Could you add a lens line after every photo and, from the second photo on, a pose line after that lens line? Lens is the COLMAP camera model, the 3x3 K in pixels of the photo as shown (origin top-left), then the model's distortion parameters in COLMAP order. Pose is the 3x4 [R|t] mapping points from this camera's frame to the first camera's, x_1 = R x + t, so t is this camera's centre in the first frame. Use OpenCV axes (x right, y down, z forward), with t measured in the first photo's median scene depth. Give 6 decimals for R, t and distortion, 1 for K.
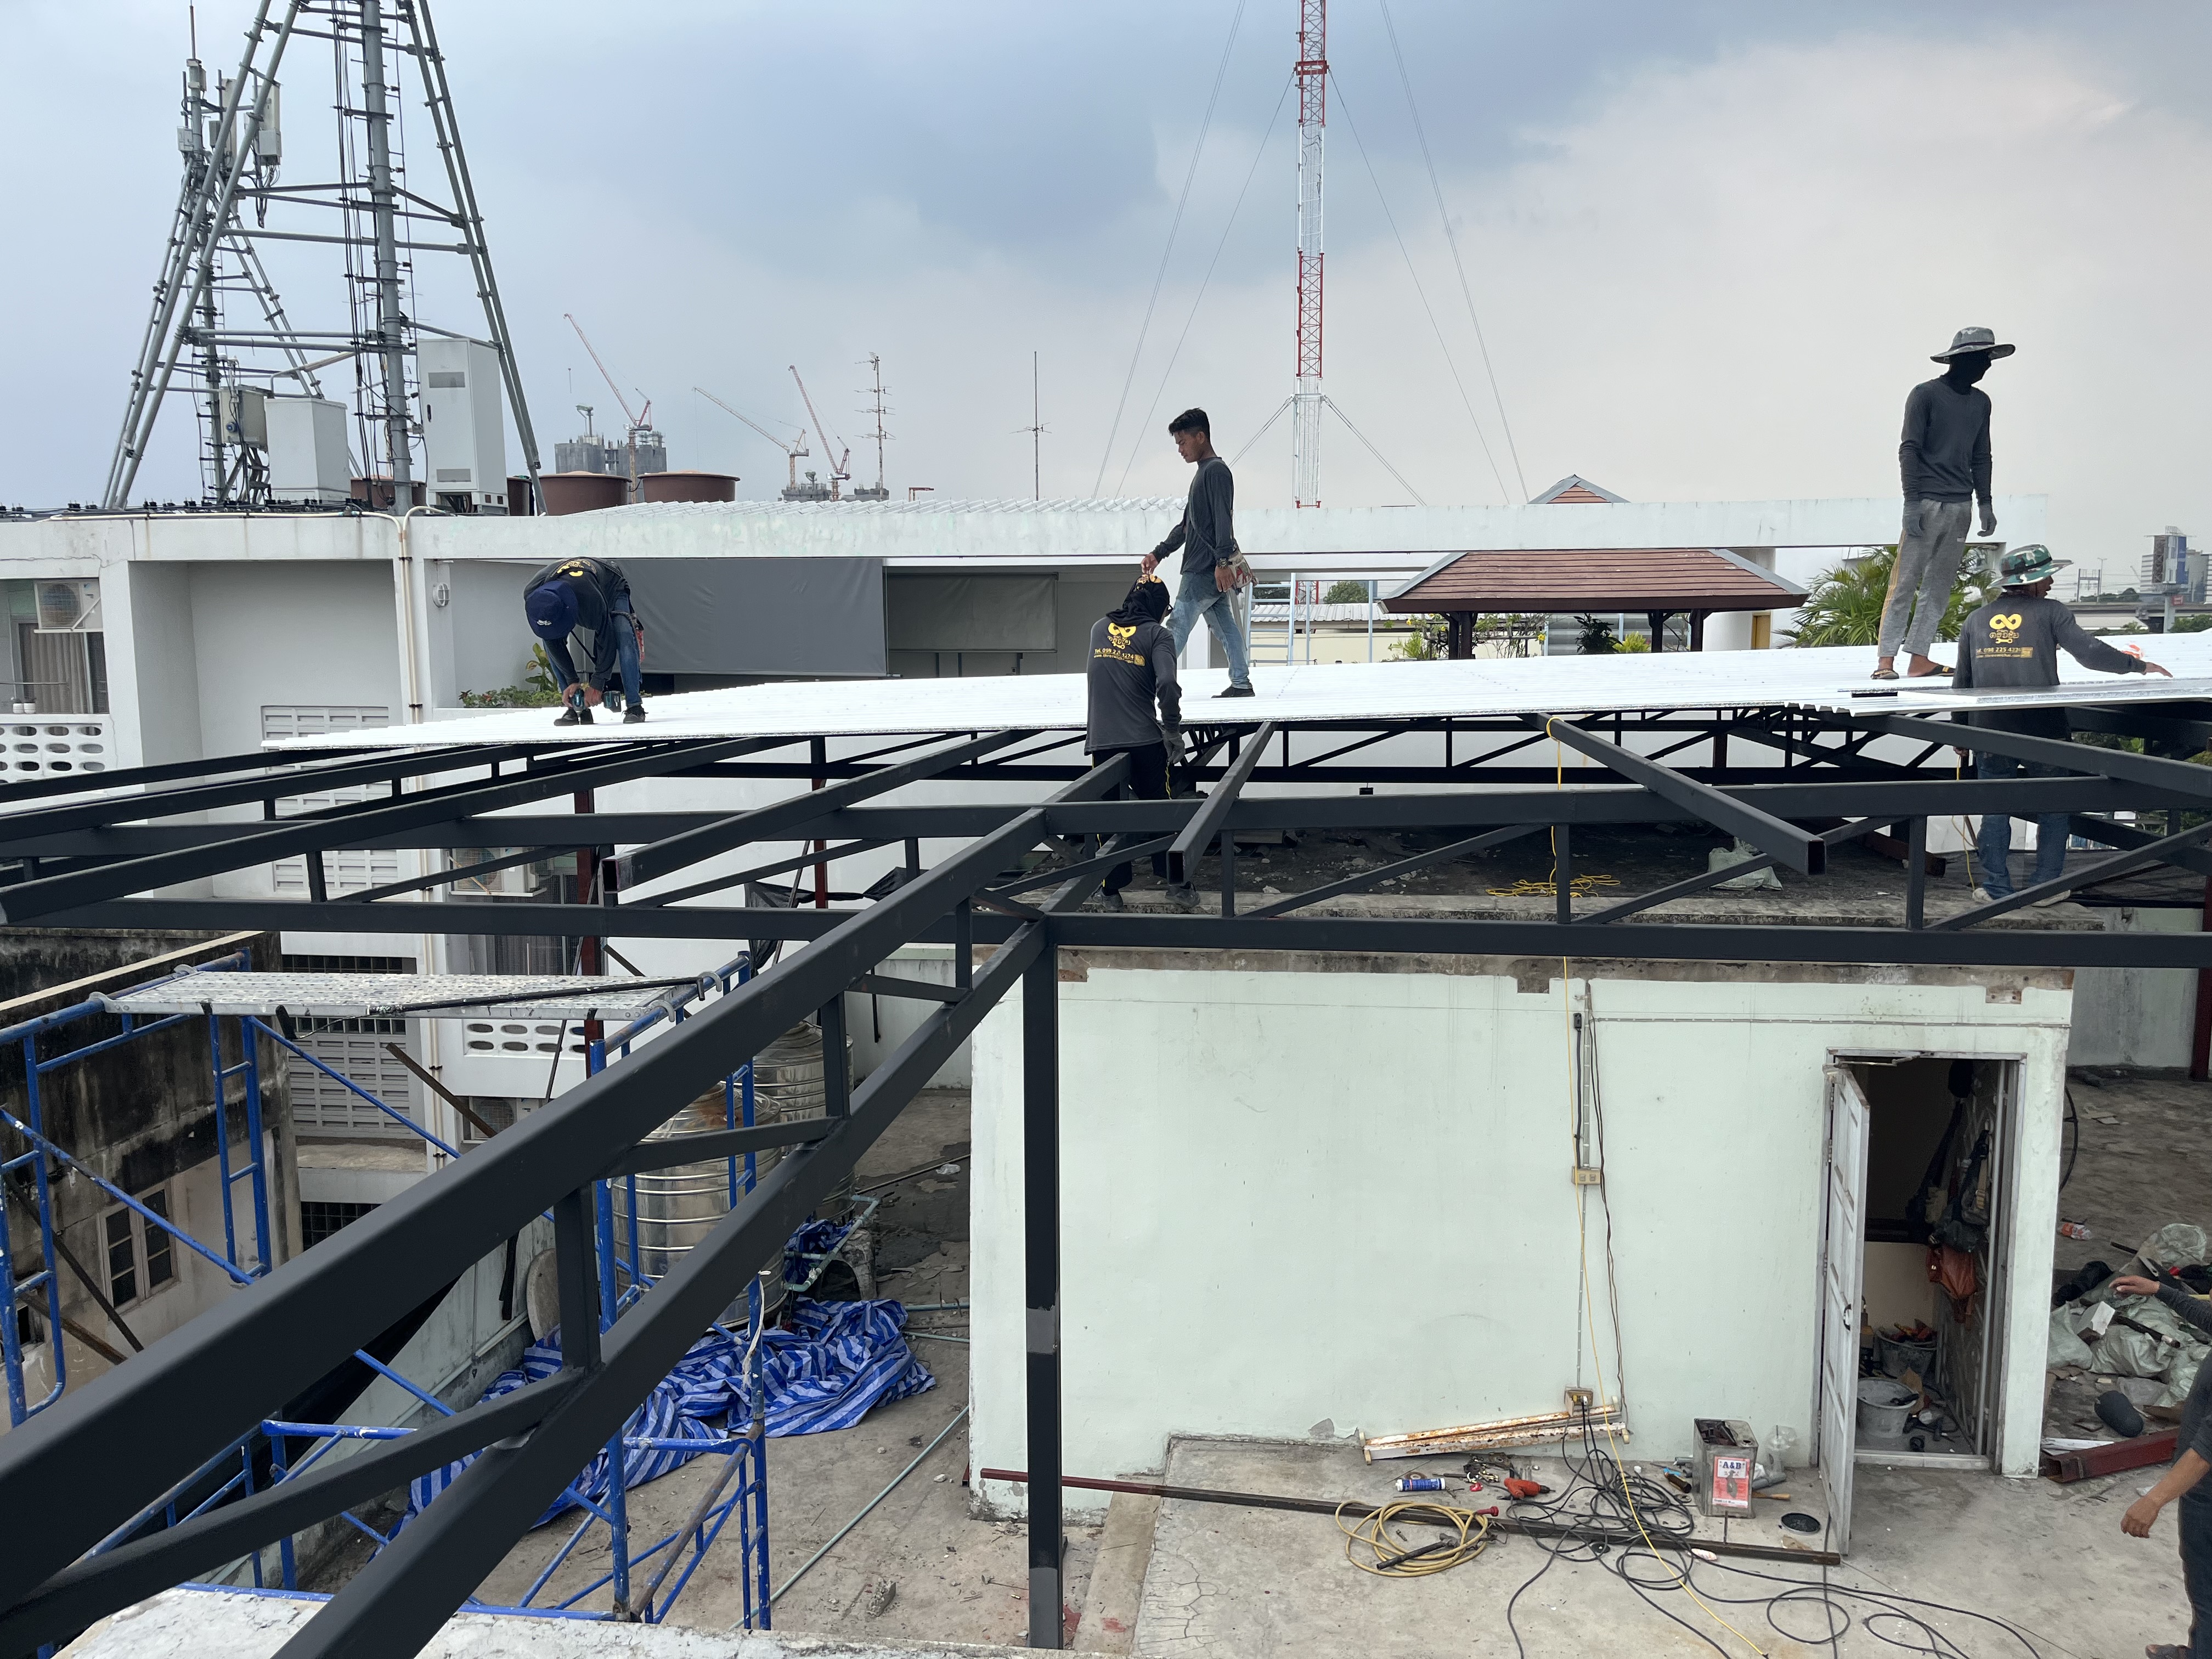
lens RADIAL K [[1695.1, 0, 1093.9], [0, 1695.1, 836.3], [0, 0, 1]] dist [0.068820, -0.096752]
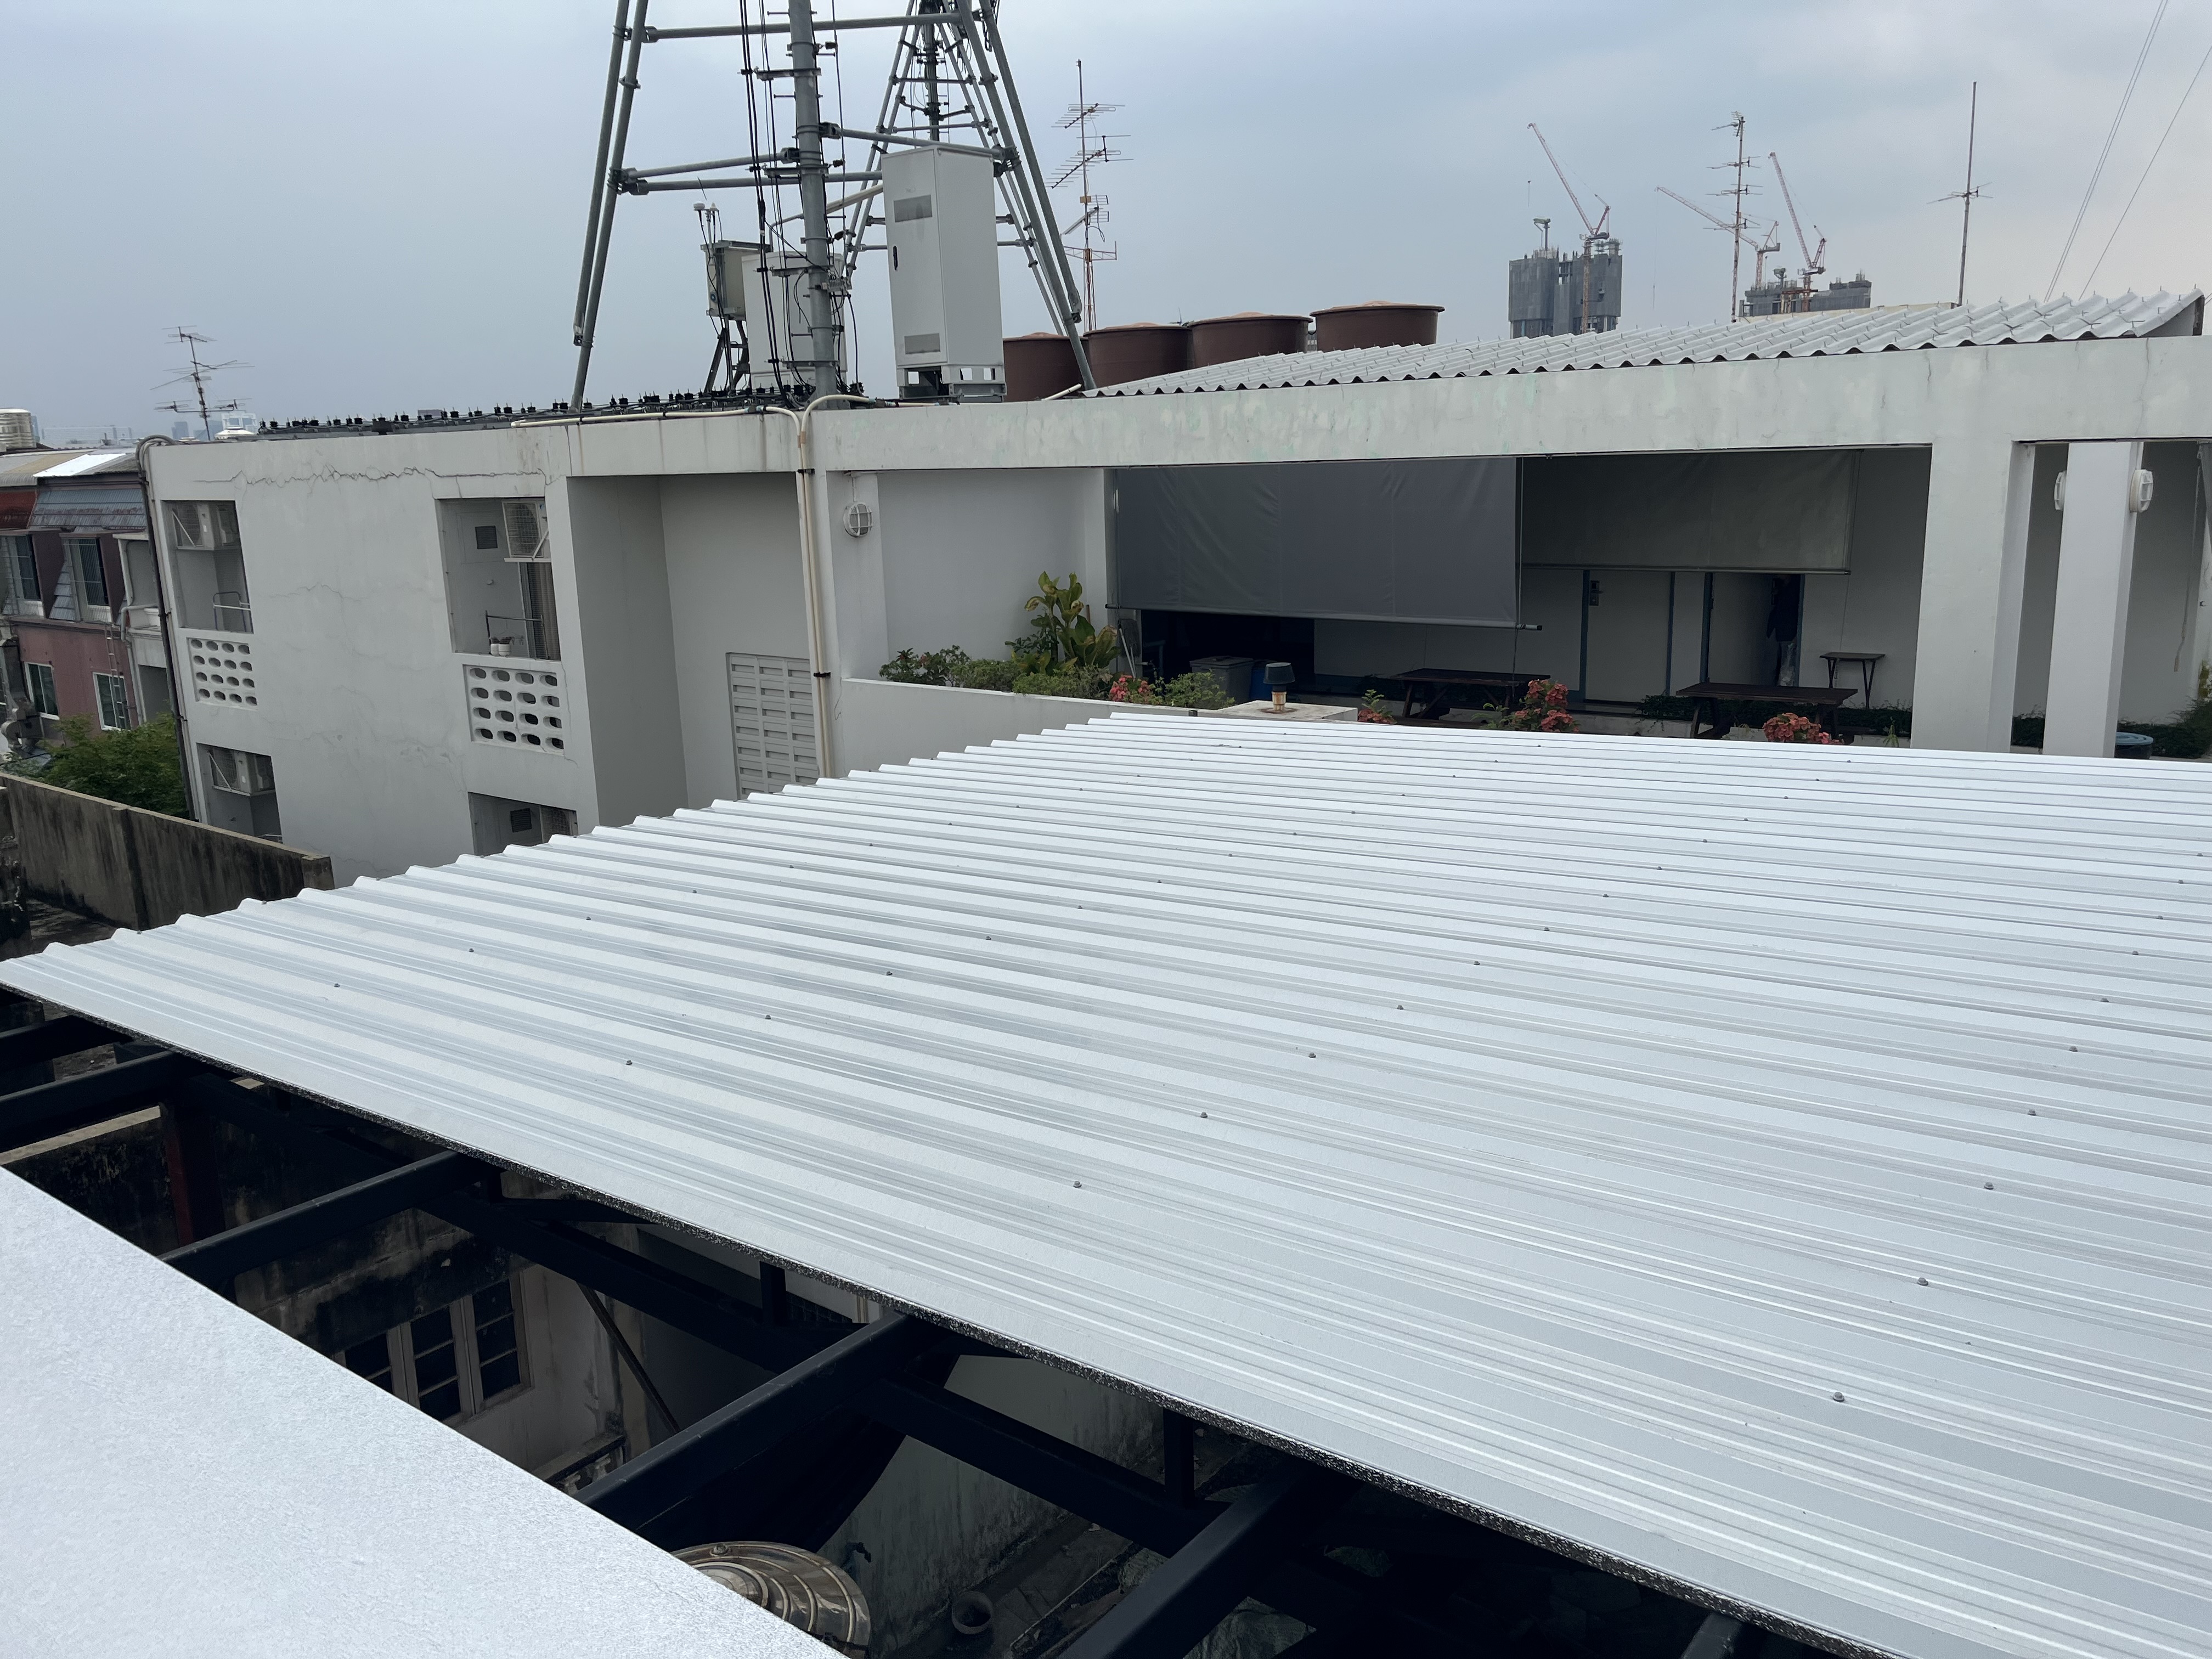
lens RADIAL K [[1678.9, 0, 1102.5], [0, 1678.9, 813.3], [0, 0, 1]] dist [0.012138, 0.002652]
pose [[0.859132, 0.087289, -0.504255, 0.069576], [-0.039281, 0.993687, 0.105086, -0.094486], [0.510245, -0.070475, 0.857137, 0.429688]]
